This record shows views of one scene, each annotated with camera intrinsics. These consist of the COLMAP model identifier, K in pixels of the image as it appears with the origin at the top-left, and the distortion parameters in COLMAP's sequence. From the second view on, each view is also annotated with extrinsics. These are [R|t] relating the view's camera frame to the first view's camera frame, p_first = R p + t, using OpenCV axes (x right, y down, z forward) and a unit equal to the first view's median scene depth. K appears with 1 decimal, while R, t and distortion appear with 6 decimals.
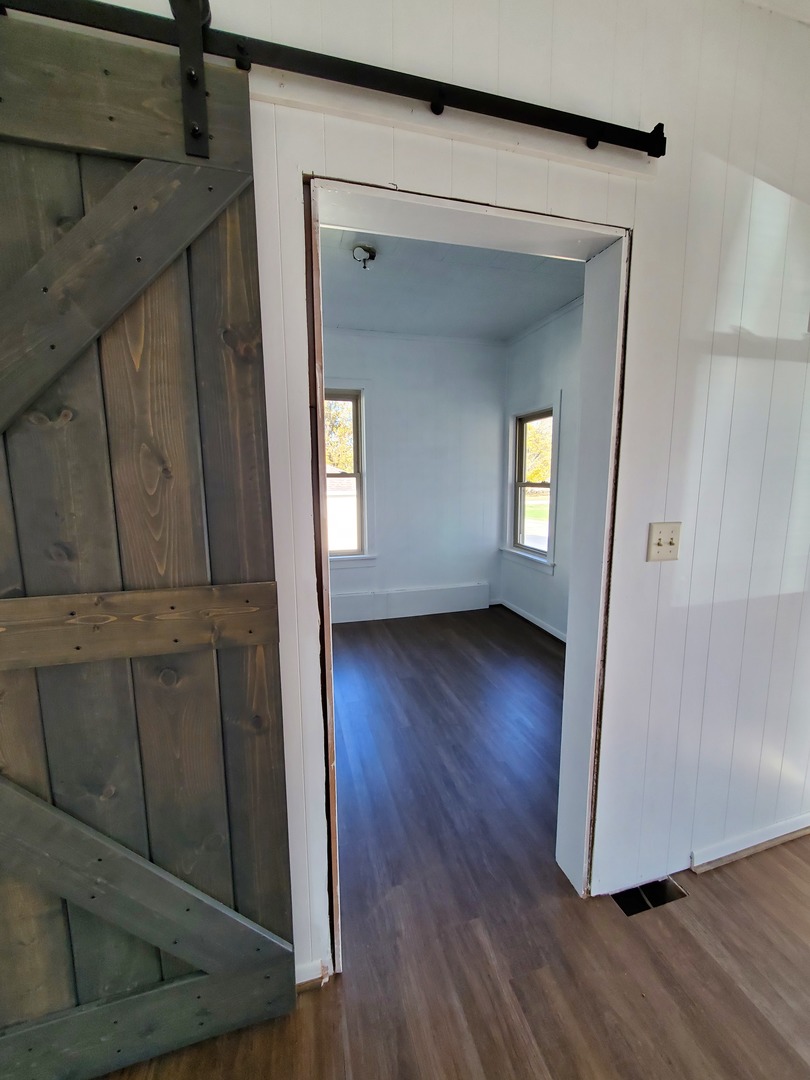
lens RADIAL K [[428.9, 0, 407.7], [0, 428.9, 536.0], [0, 0, 1]] dist [-0.001682, -0.000194]
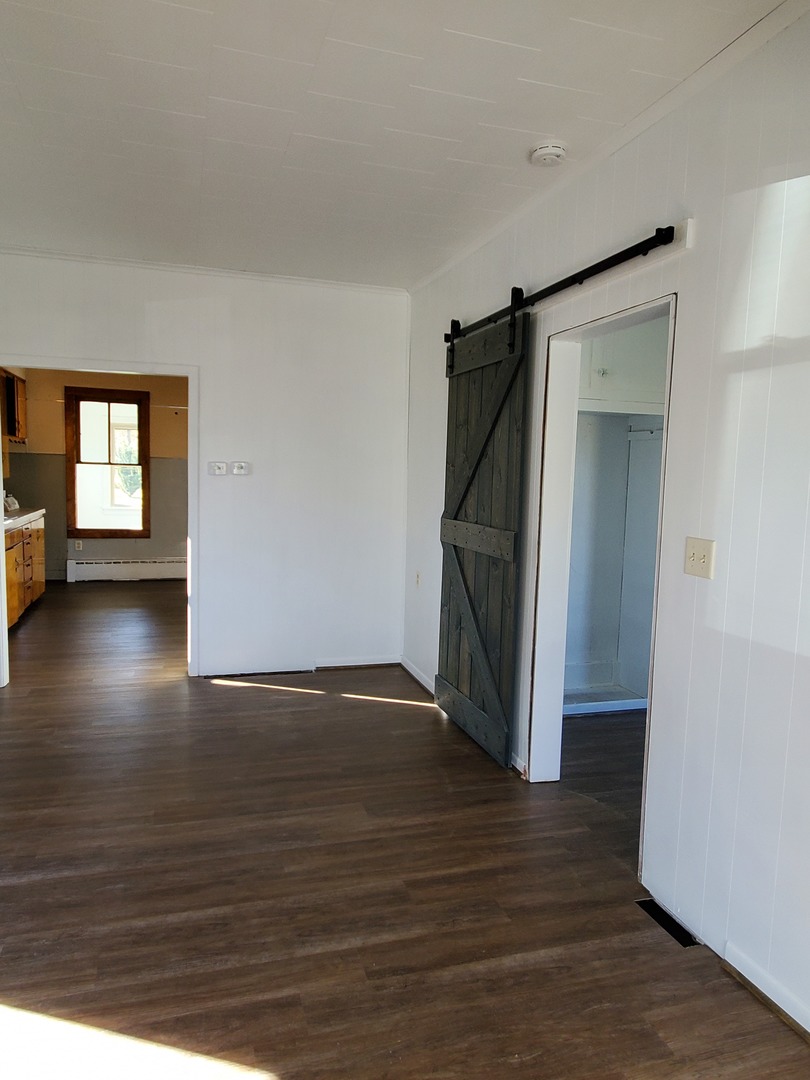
lens RADIAL K [[718.7, 0, 405.0], [0, 718.7, 540.0], [0, 0, 1]] dist [0.001051, 0.001435]
pose [[0.044988, 0.106878, -0.993254, 3.191629], [-0.162335, 0.981828, 0.098296, -0.116773], [0.985710, 0.156818, 0.061520, 0.267451]]
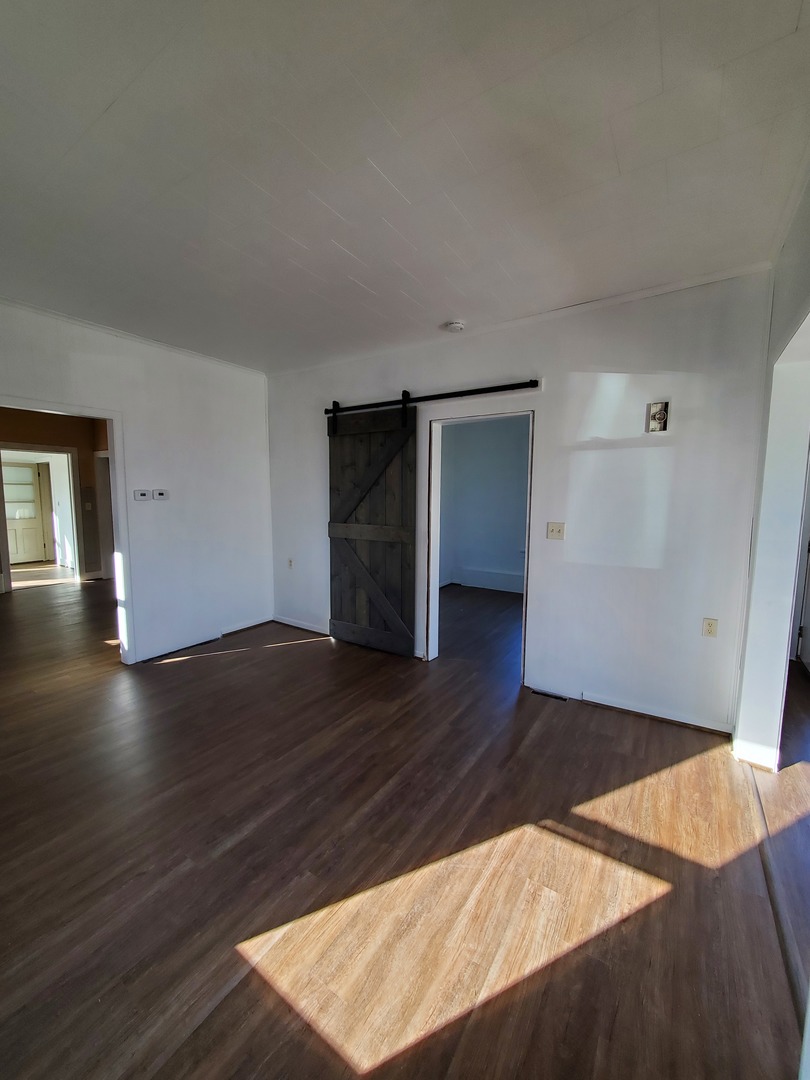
lens RADIAL K [[428.9, 0, 407.7], [0, 428.9, 536.0], [0, 0, 1]] dist [-0.001682, -0.000194]
pose [[0.675276, 0.087400, -0.732369, 2.463493], [-0.111749, 0.993615, 0.015539, 0.132629], [0.729051, 0.071348, 0.680731, -1.630293]]
